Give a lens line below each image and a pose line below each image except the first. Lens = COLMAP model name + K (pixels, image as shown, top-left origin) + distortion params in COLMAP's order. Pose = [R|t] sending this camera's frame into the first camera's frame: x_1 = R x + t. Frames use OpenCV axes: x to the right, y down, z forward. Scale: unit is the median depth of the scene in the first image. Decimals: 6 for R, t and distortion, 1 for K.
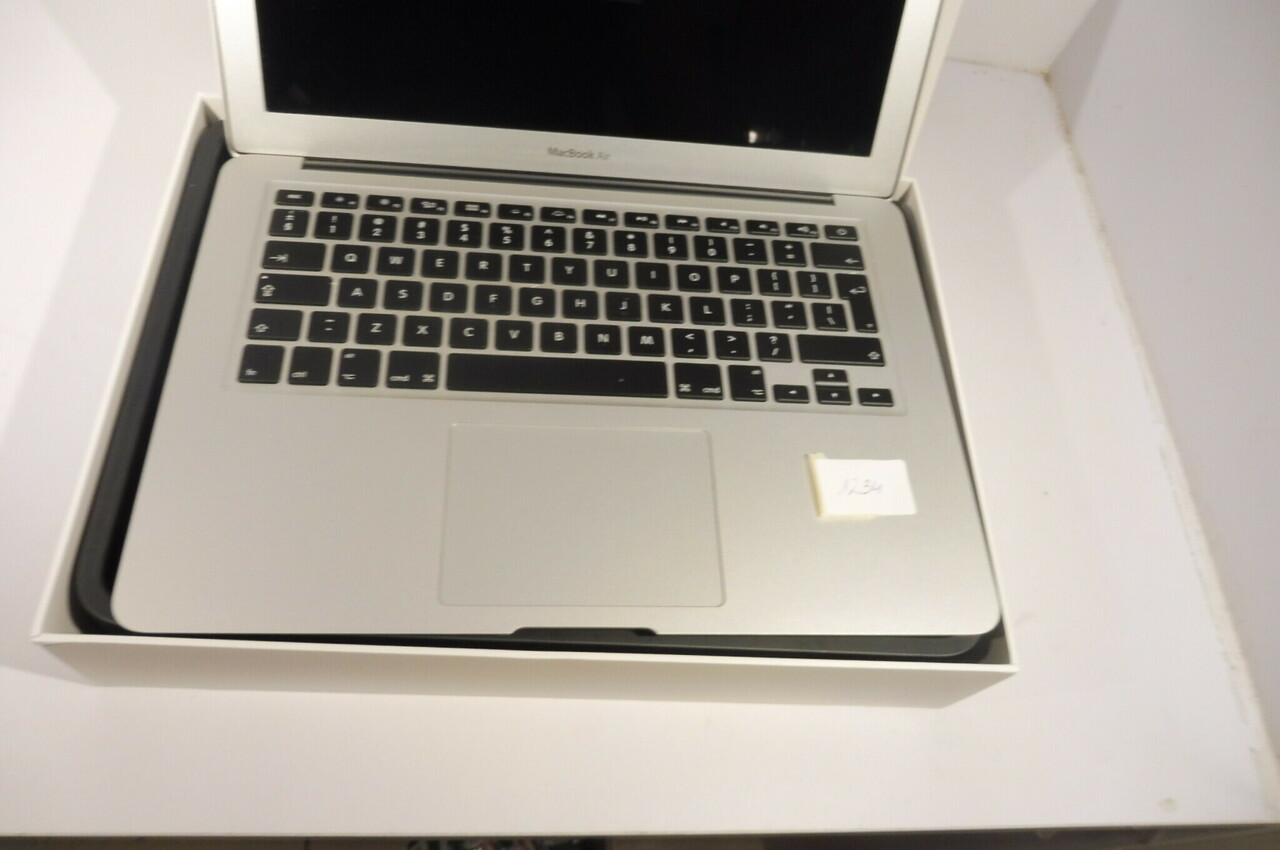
lens RADIAL K [[914.9, 0, 640.0], [0, 914.9, 425.0], [0, 0, 1]] dist [-0.003432, -0.049027]
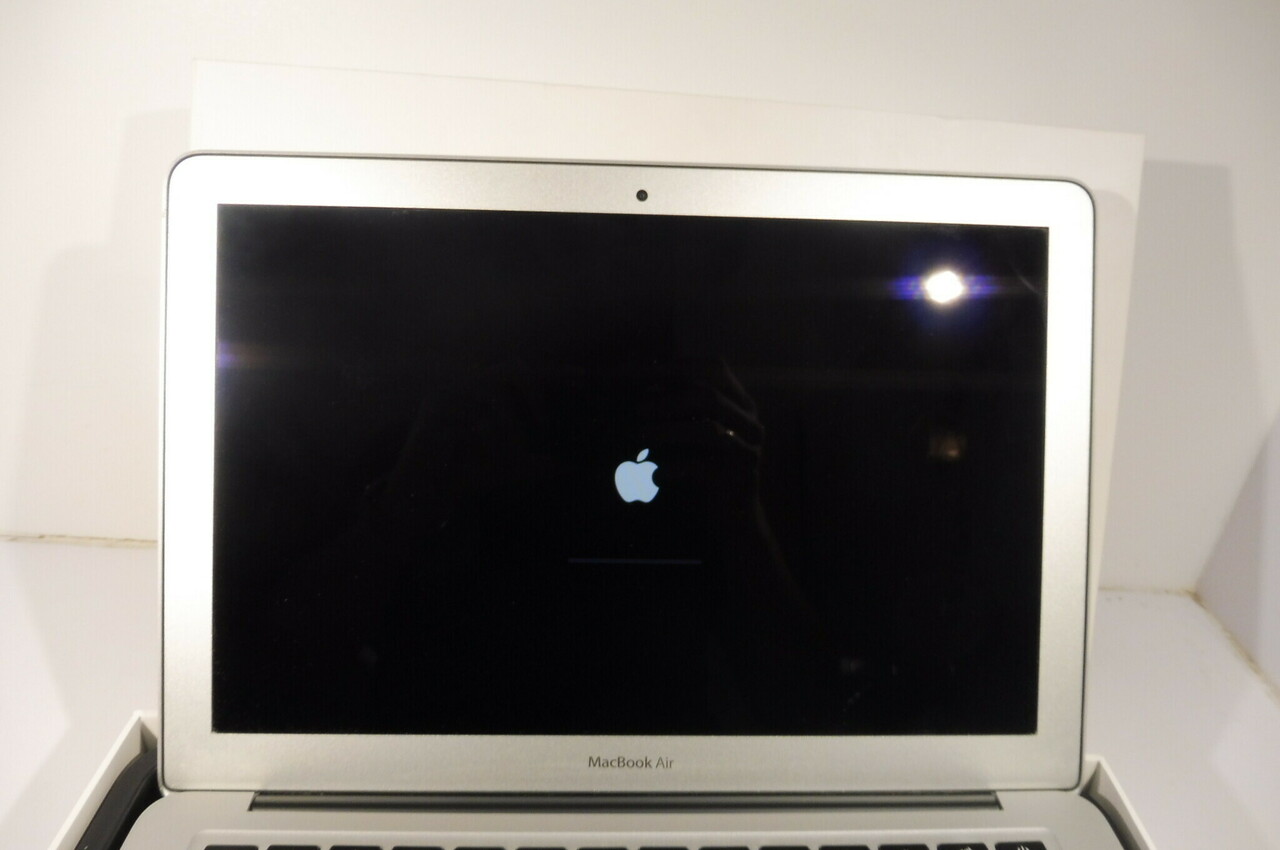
lens RADIAL K [[925.4, 0, 640.0], [0, 925.4, 425.0], [0, 0, 1]] dist [-0.006699, -0.067393]
pose [[0.994382, -0.087527, -0.059534, 0.007817], [0.041654, 0.840580, -0.540084, -0.137234], [0.097315, 0.534570, 0.839503, 0.266759]]
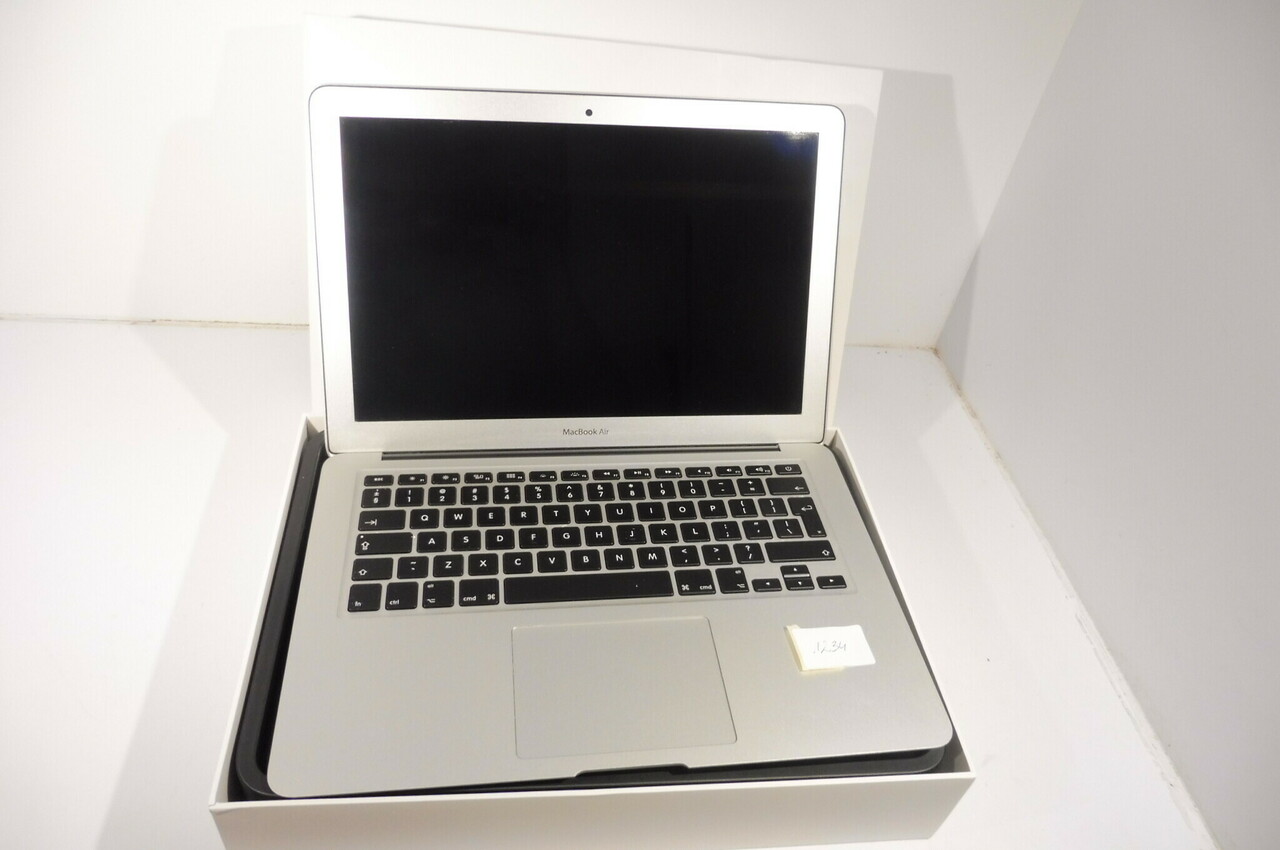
lens RADIAL K [[925.4, 0, 640.0], [0, 925.4, 425.0], [0, 0, 1]] dist [-0.006699, -0.067393]
pose [[0.994591, -0.096610, 0.038147, -0.041645], [0.103792, 0.938487, -0.329346, 0.162824], [-0.003982, 0.331524, 0.943438, -0.310896]]
